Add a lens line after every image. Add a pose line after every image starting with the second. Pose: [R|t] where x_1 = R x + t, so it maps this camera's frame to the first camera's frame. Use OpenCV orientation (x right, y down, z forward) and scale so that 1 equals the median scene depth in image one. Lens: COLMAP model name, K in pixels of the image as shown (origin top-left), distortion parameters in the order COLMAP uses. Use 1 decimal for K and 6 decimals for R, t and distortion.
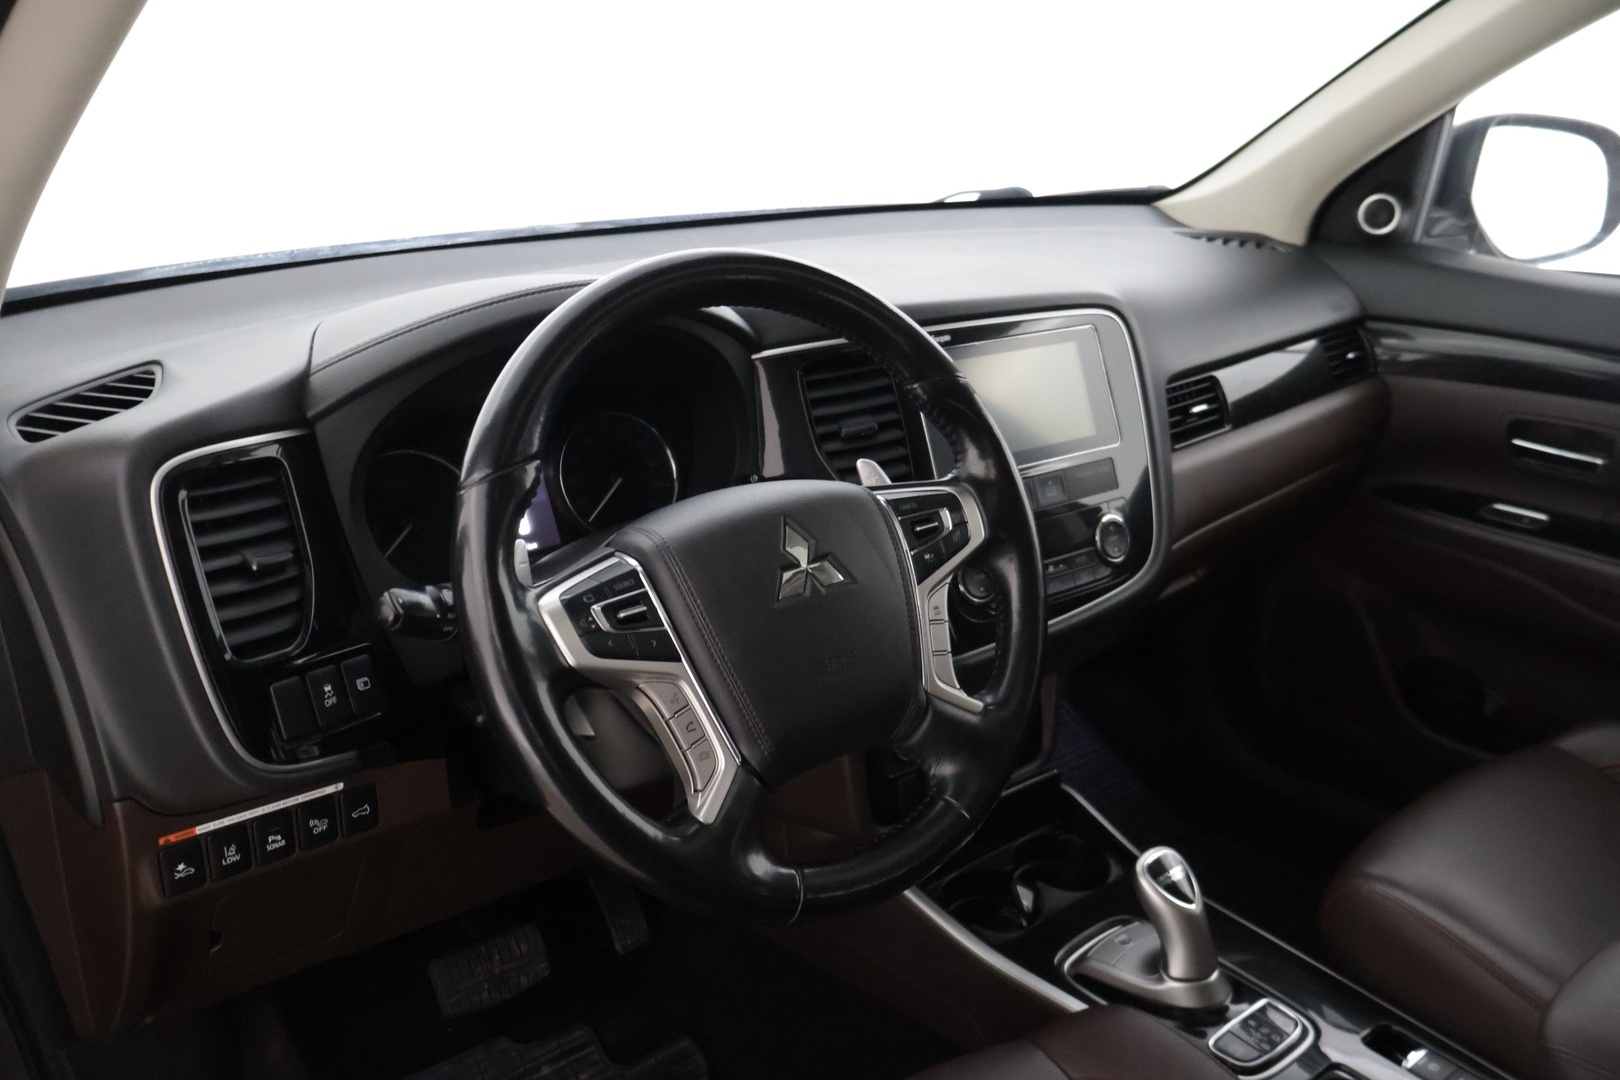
lens RADIAL K [[1298.6, 0, 812.5], [0, 1298.6, 540.9], [0, 0, 1]] dist [-0.013034, -0.018662]
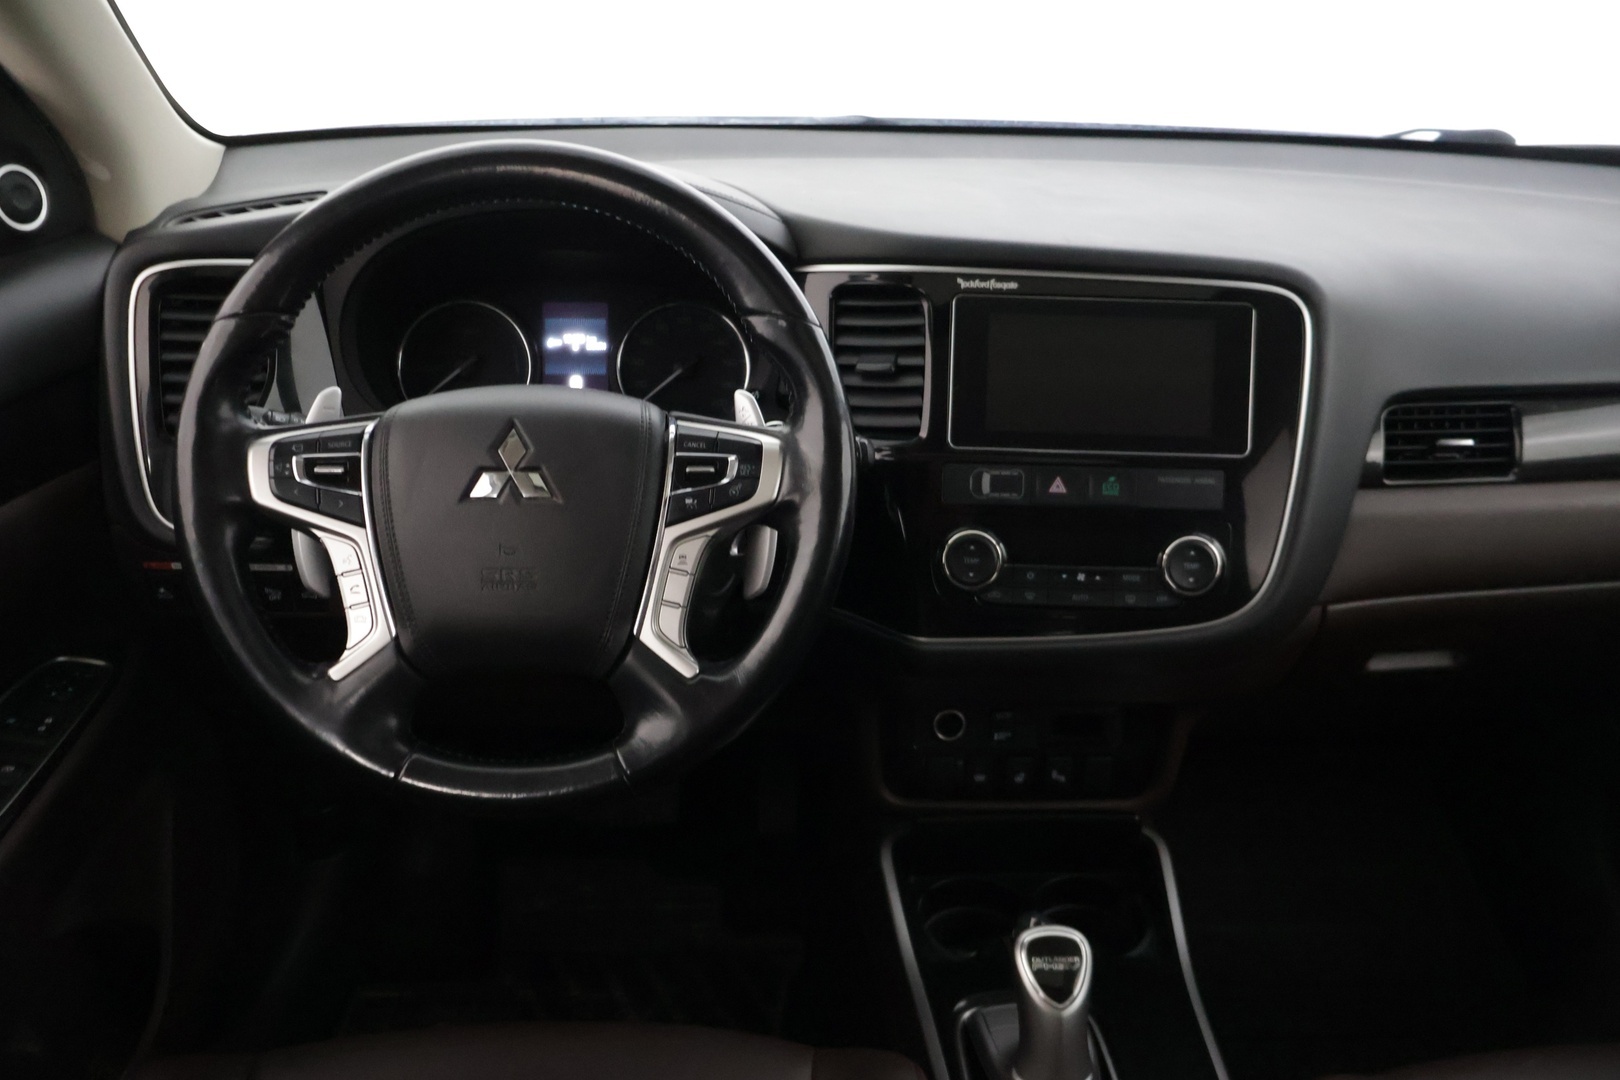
lens RADIAL K [[1298.6, 0, 727.3], [0, 1298.6, 519.6], [0, 0, 1]] dist [-0.013034, -0.018662]
pose [[0.808944, 0.259624, -0.527451, 0.603413], [-0.224110, 0.965638, 0.131596, -0.104212], [0.543492, 0.011754, 0.839332, 0.231177]]
